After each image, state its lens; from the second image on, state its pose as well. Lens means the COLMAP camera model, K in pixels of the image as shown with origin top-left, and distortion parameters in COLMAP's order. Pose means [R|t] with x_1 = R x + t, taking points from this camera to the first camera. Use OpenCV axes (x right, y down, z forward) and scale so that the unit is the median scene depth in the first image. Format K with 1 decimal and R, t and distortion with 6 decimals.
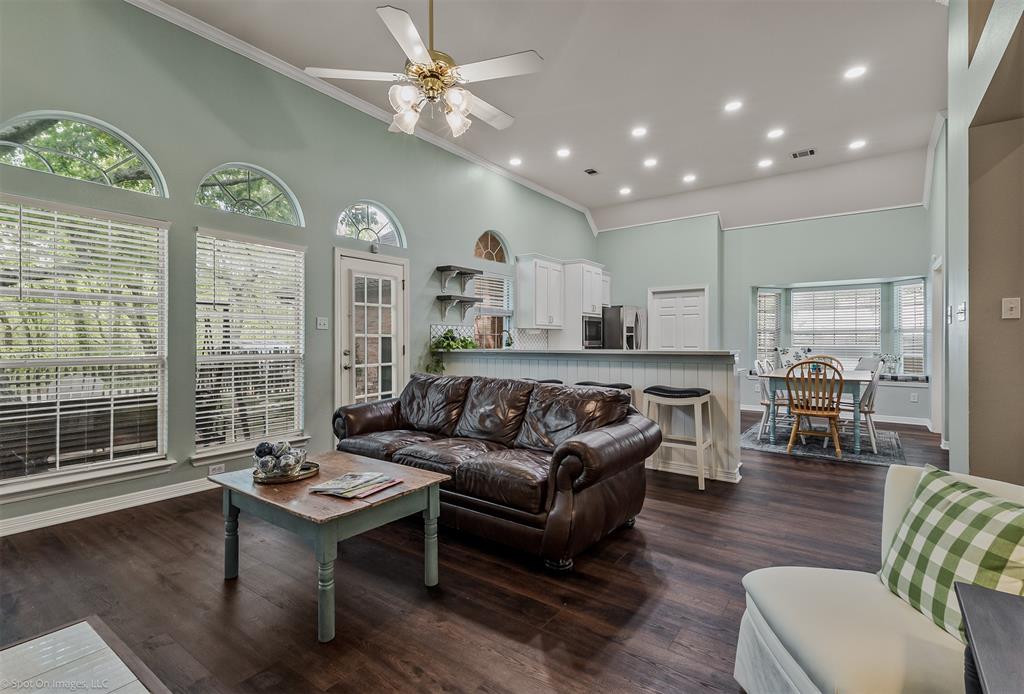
lens RADIAL K [[468.5, 0, 513.3], [0, 468.5, 341.5], [0, 0, 1]] dist [-0.000589, -0.000018]
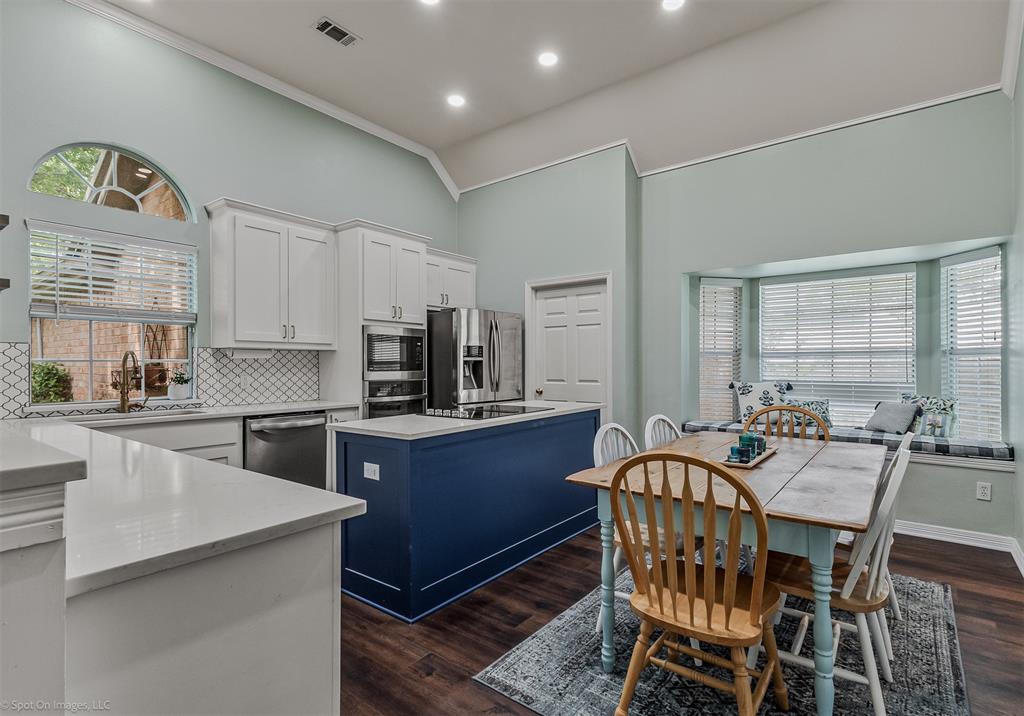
lens RADIAL K [[482.2, 0, 545.5], [0, 482.2, 364.0], [0, 0, 1]] dist [0.001394, -0.000051]
pose [[0.999984, 0.001011, -0.005503, 0.344270], [-0.001037, 0.999988, -0.004794, -0.006341], [0.005498, 0.004800, 0.999973, 0.422216]]
